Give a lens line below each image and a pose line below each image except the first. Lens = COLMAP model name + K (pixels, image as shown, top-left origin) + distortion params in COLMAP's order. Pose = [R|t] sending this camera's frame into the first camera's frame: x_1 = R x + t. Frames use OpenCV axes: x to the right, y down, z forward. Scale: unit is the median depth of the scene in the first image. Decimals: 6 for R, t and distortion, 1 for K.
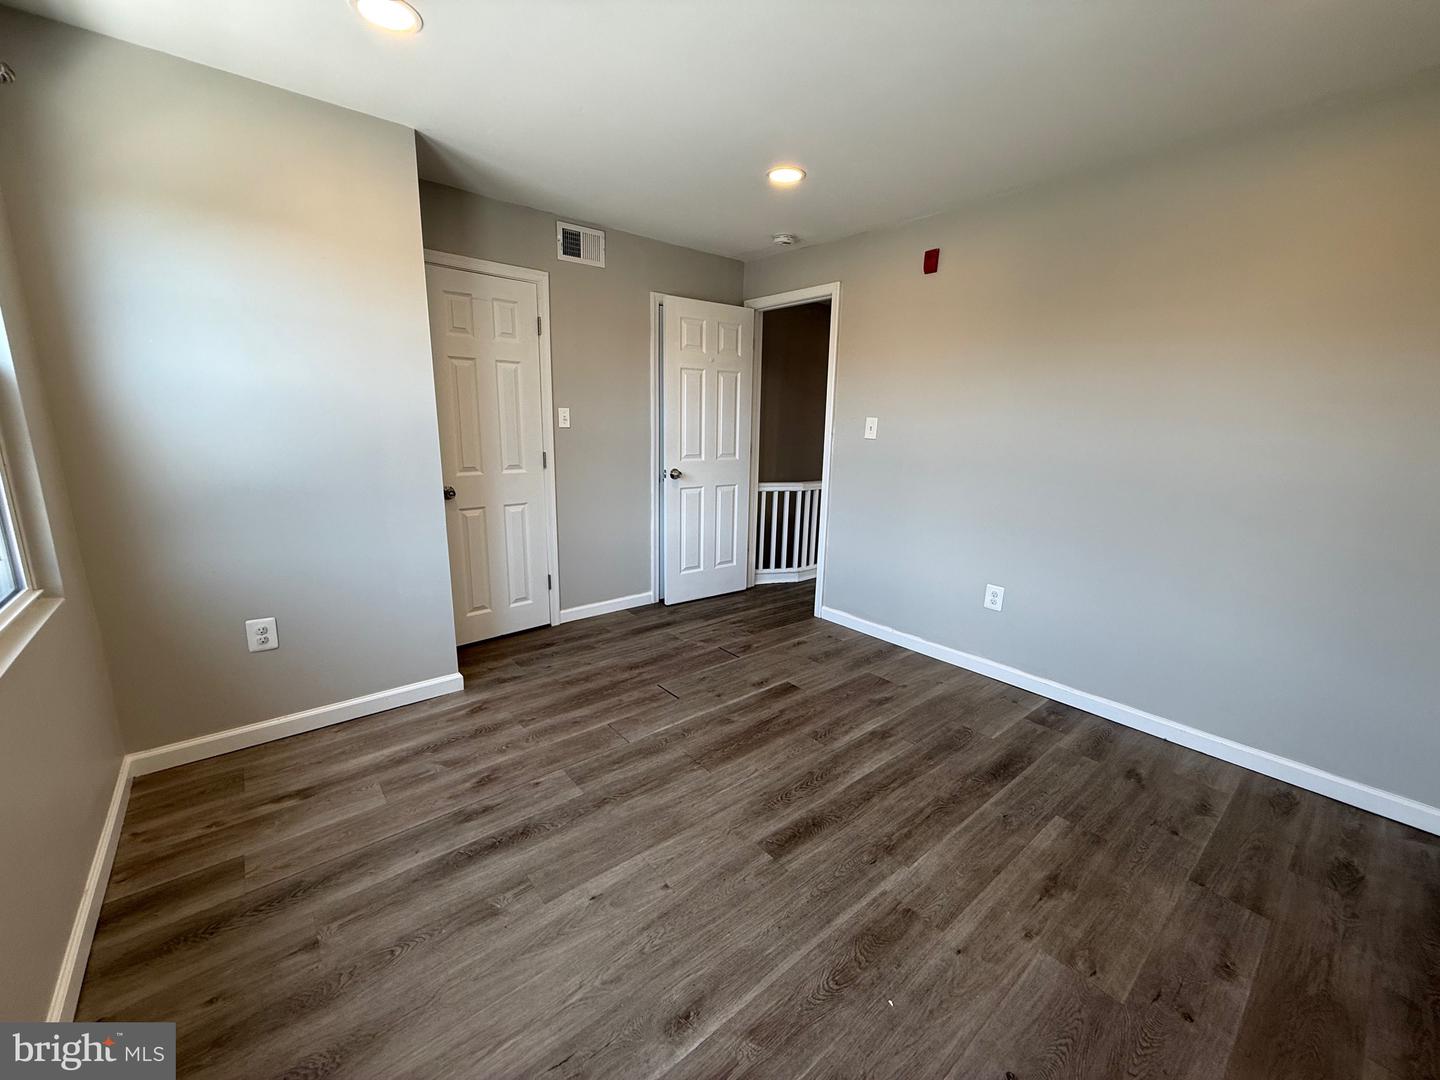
lens RADIAL K [[573.2, 0, 717.4], [0, 573.2, 539.1], [0, 0, 1]] dist [-0.001931, 0.000376]
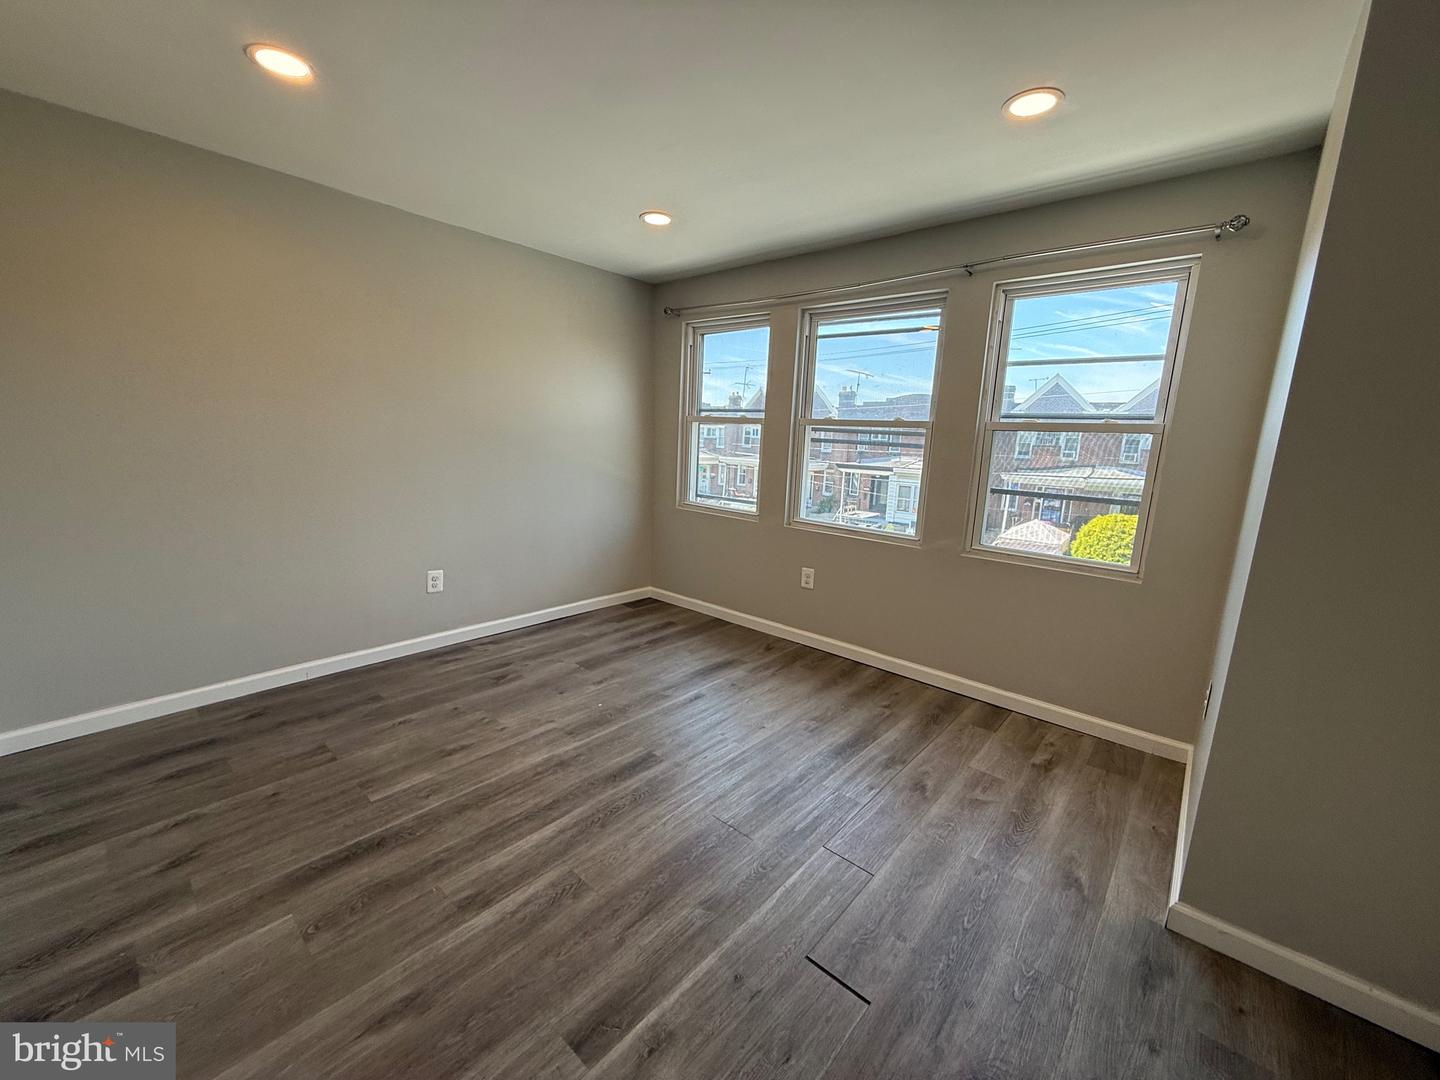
lens RADIAL K [[573.2, 0, 718.5], [0, 573.2, 538.4], [0, 0, 1]] dist [-0.001931, 0.000376]
pose [[-0.986028, -0.030412, -0.163780, 0.155772], [-0.091221, 0.921250, 0.378124, -0.381983], [0.139383, 0.387781, -0.911152, 1.771614]]
